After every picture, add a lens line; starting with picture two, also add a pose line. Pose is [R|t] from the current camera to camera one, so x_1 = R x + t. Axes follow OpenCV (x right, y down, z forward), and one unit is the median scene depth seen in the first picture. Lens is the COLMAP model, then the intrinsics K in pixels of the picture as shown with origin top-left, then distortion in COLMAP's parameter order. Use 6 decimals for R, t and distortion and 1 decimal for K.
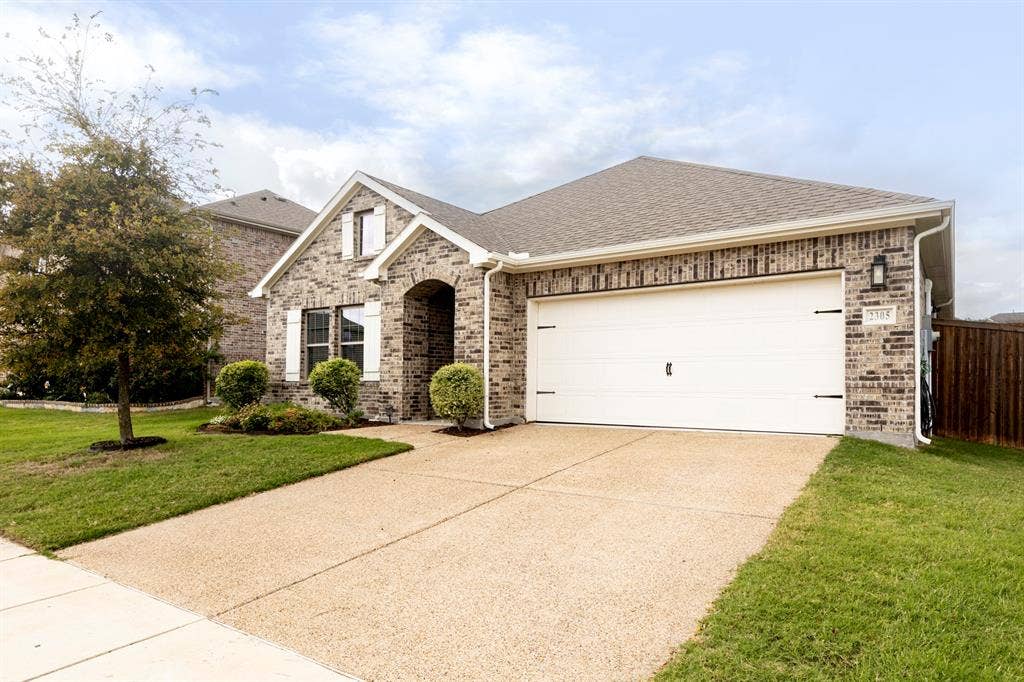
lens RADIAL K [[495.6, 0, 512.0], [0, 495.6, 341.0], [0, 0, 1]] dist [0.000698, 0.000523]
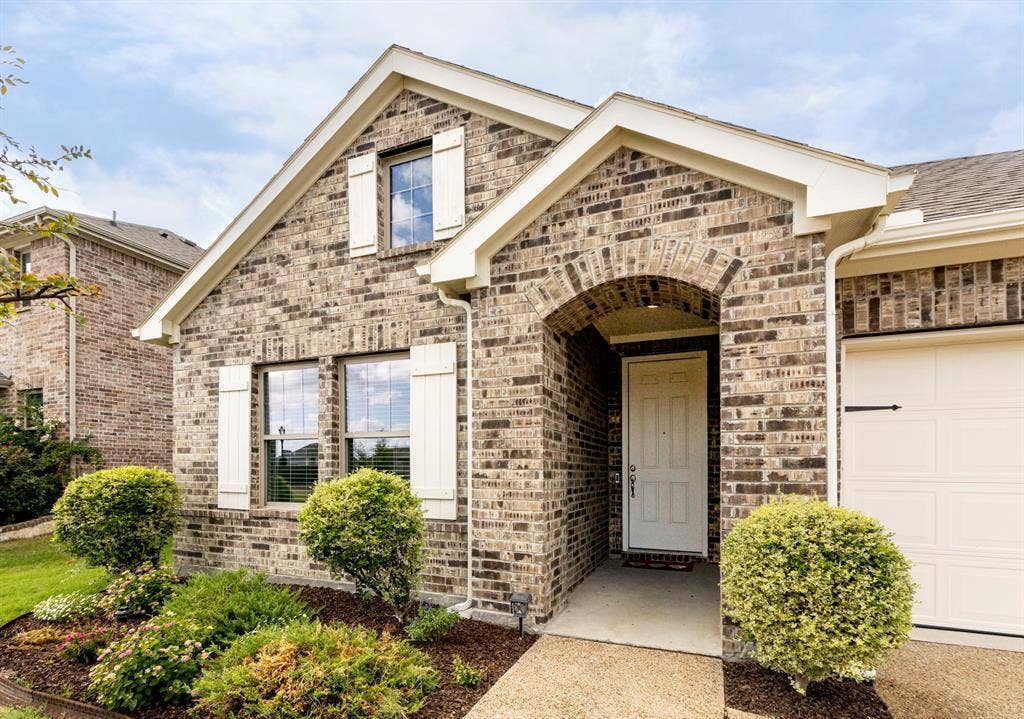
lens RADIAL K [[467.2, 0, 511.8], [0, 467.2, 464.1], [0, 0, 1]] dist [0.000608, 0.000076]
pose [[0.985445, 0.011356, 0.169616, -0.275717], [-0.020866, 0.998302, 0.054390, 0.005640], [-0.168710, -0.057138, 0.984008, 0.550237]]
